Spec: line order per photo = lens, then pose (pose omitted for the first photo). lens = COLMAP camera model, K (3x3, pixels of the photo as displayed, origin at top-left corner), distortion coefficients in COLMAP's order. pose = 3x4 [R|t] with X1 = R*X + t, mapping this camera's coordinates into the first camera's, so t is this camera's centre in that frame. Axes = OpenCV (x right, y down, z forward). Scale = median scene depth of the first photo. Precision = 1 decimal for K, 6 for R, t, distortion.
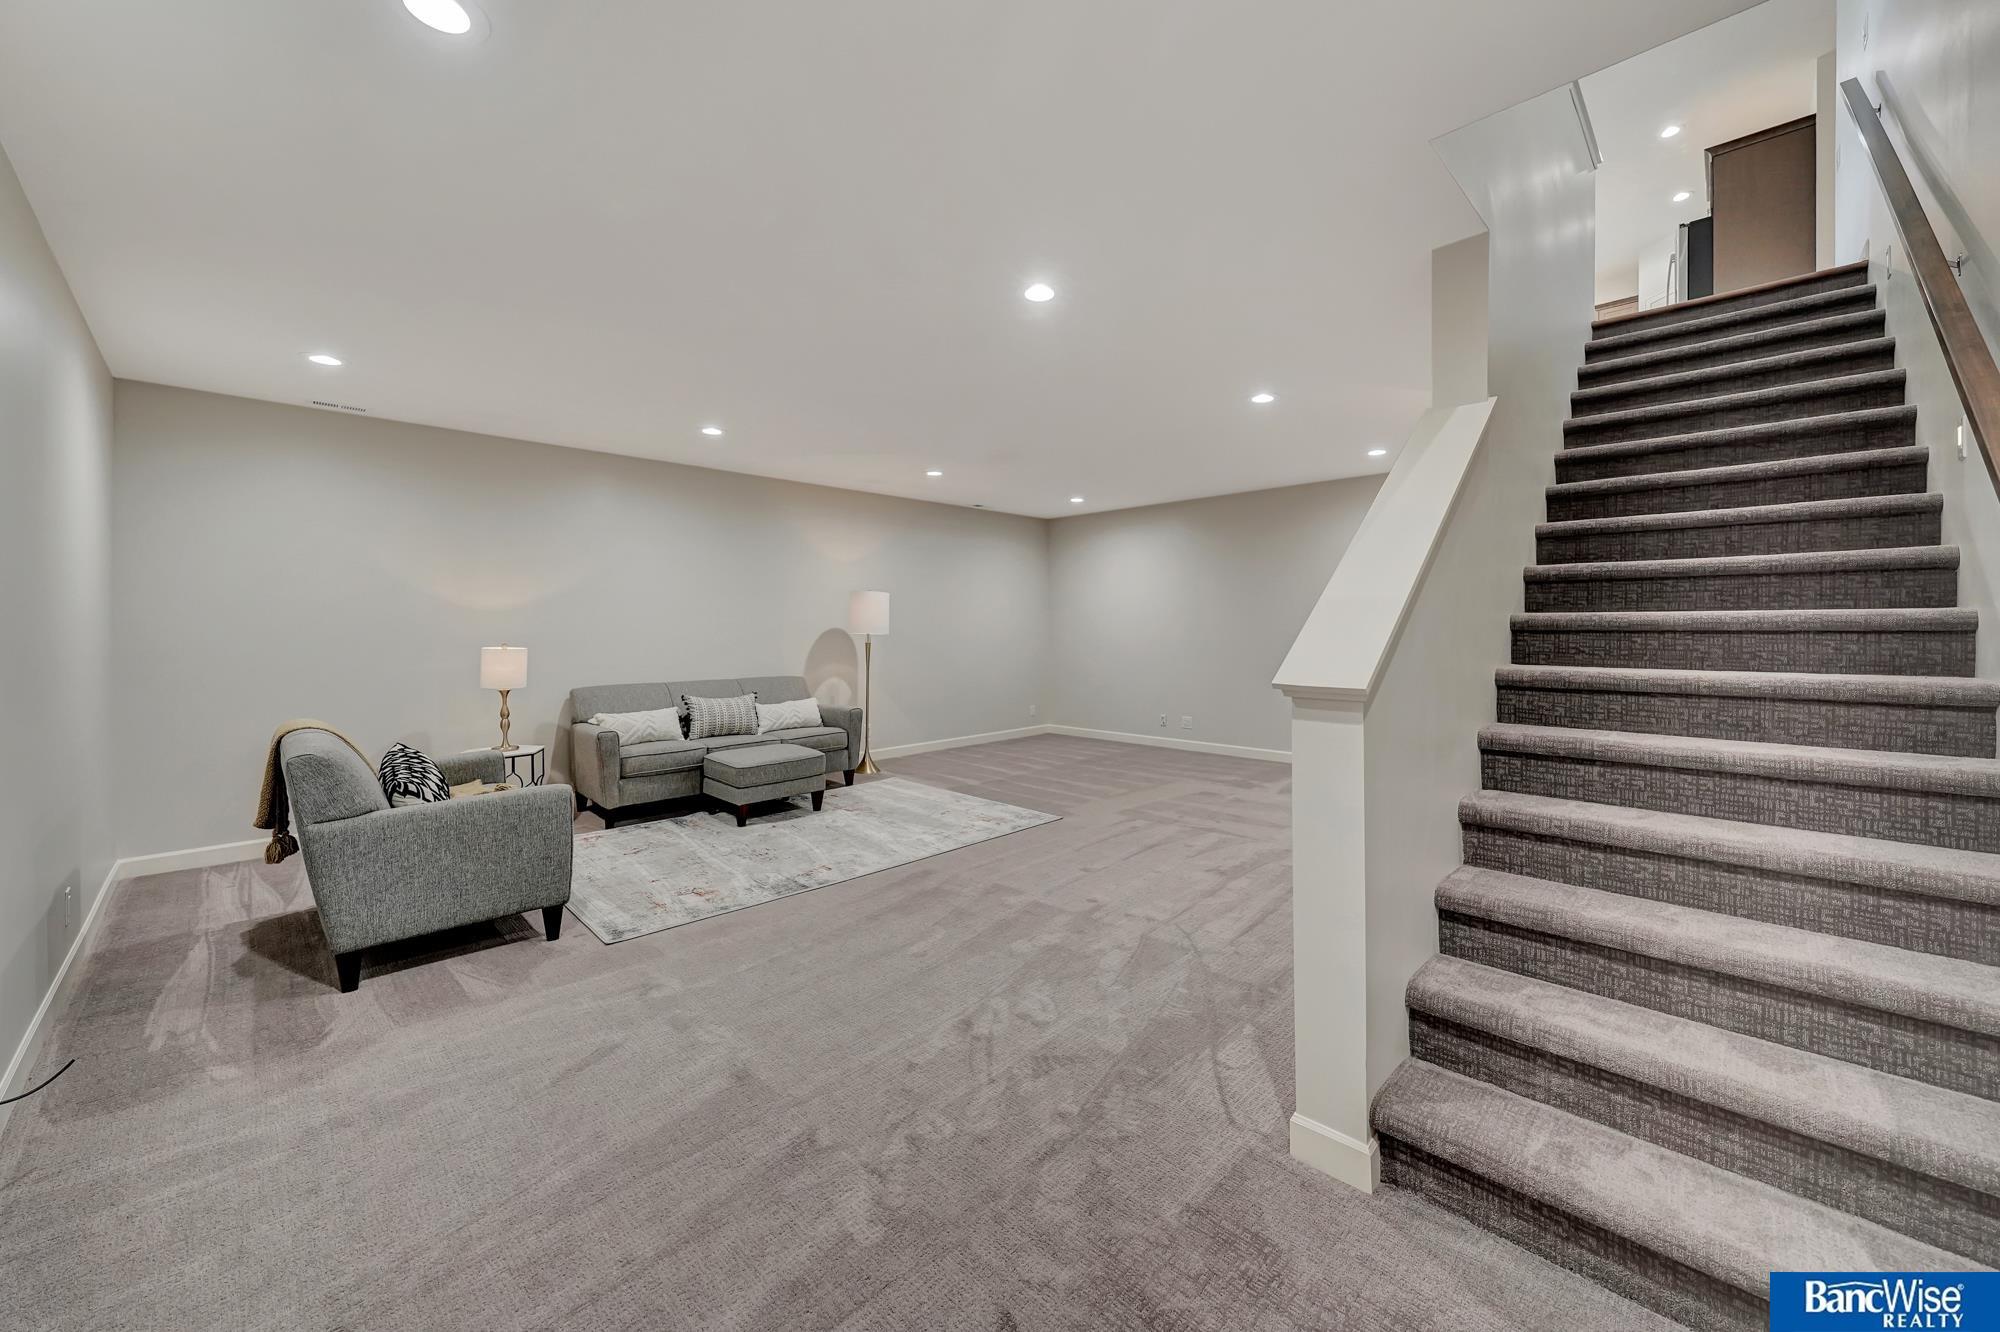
lens RADIAL K [[747.0, 0, 1023.4], [0, 747.0, 636.1], [0, 0, 1]] dist [0.000130, -0.000143]
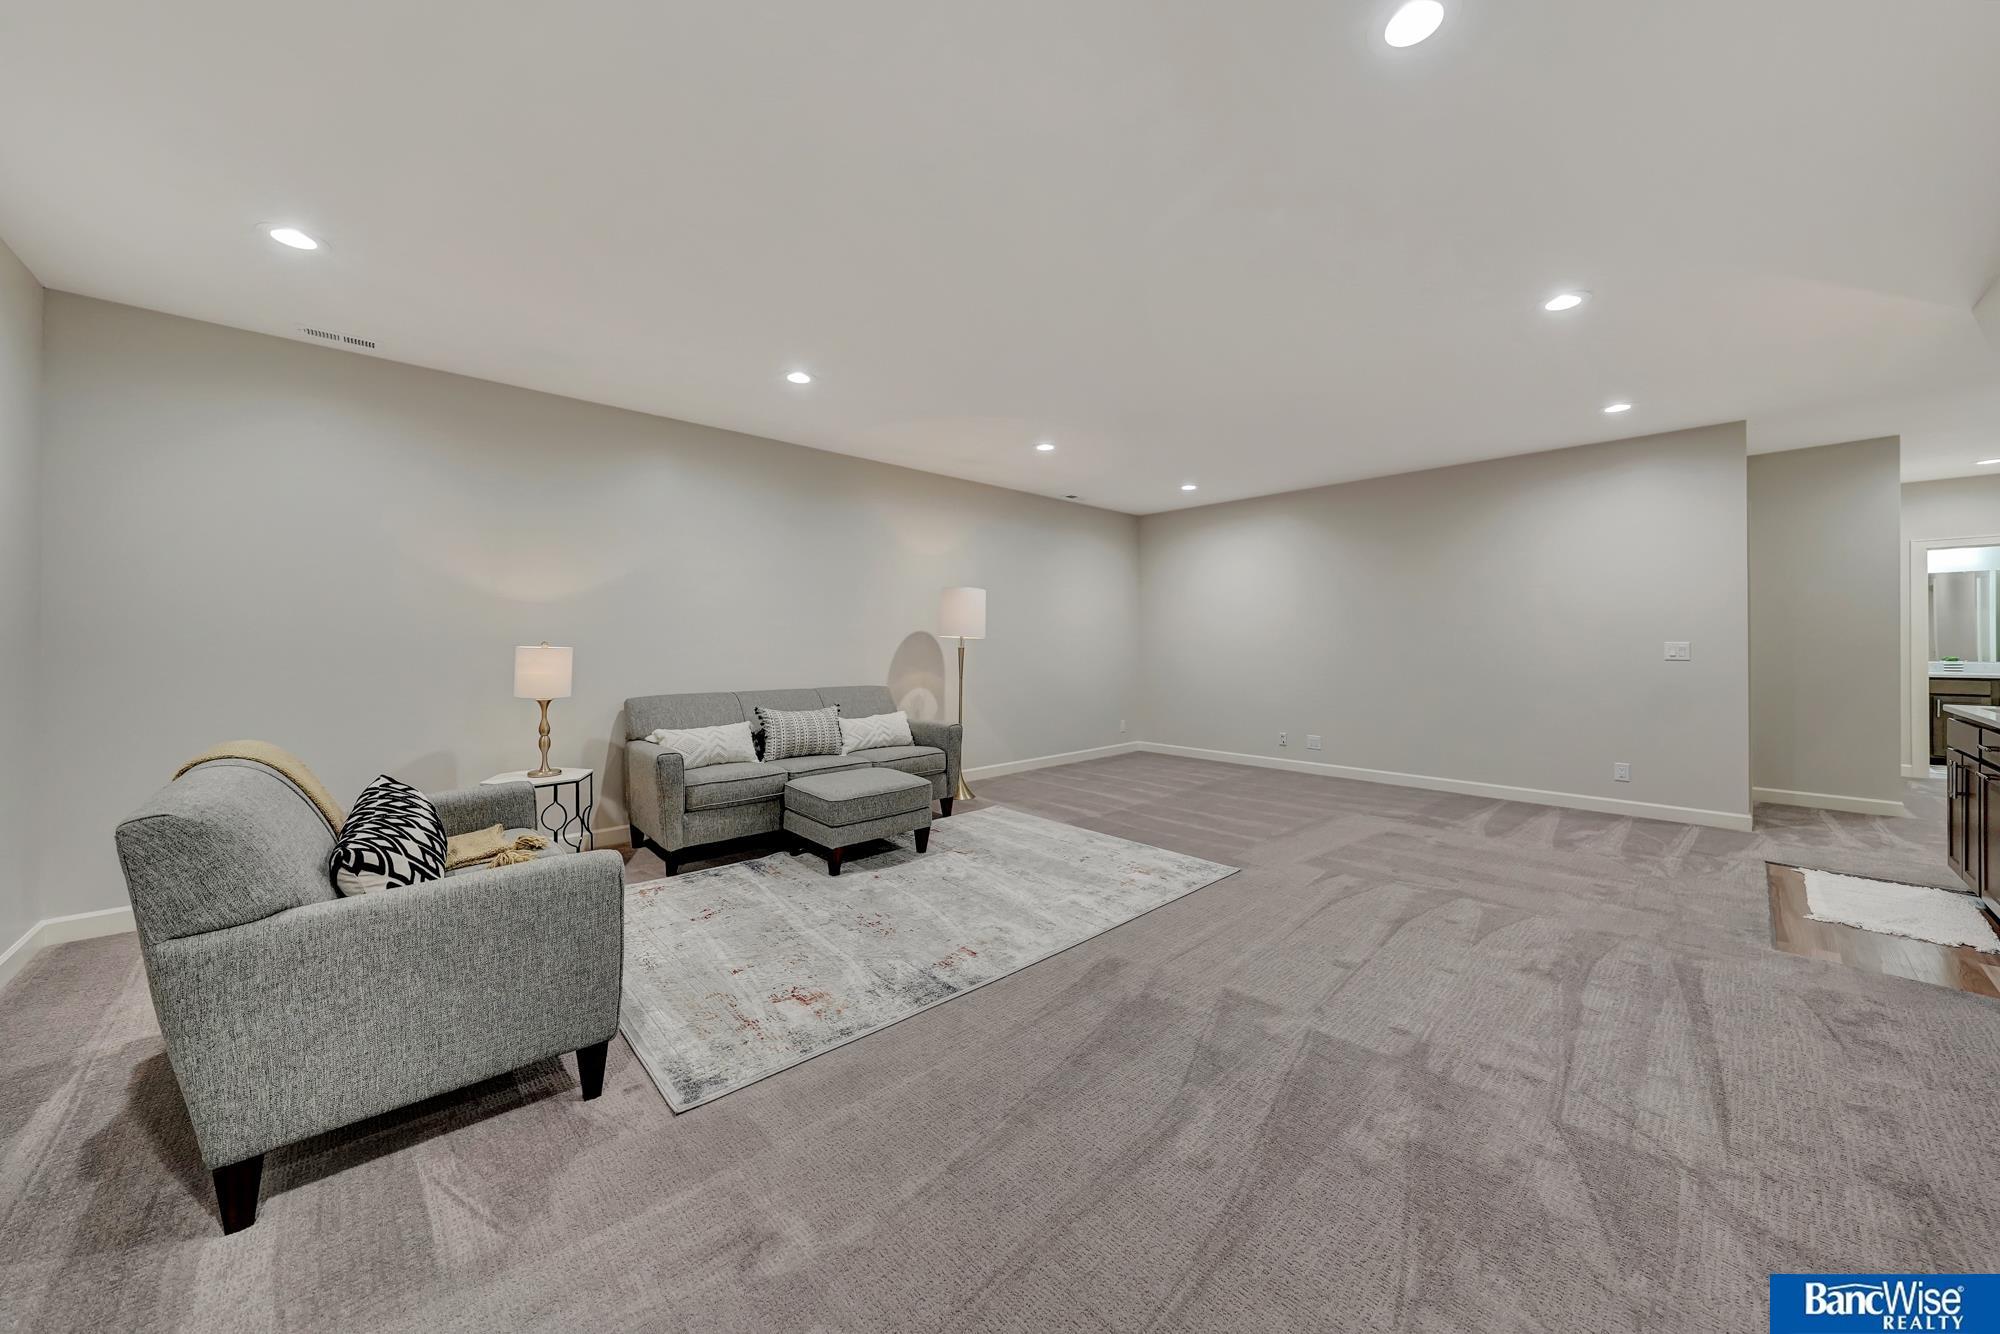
lens RADIAL K [[688.8, 0, 1002.4], [0, 688.8, 649.4], [0, 0, 1]] dist [-0.001334, -0.000034]
pose [[0.998861, 0.003840, -0.047552, -0.170514], [-0.004031, 0.999984, -0.003916, 0.019083], [0.047537, 0.004103, 0.998861, 0.287988]]
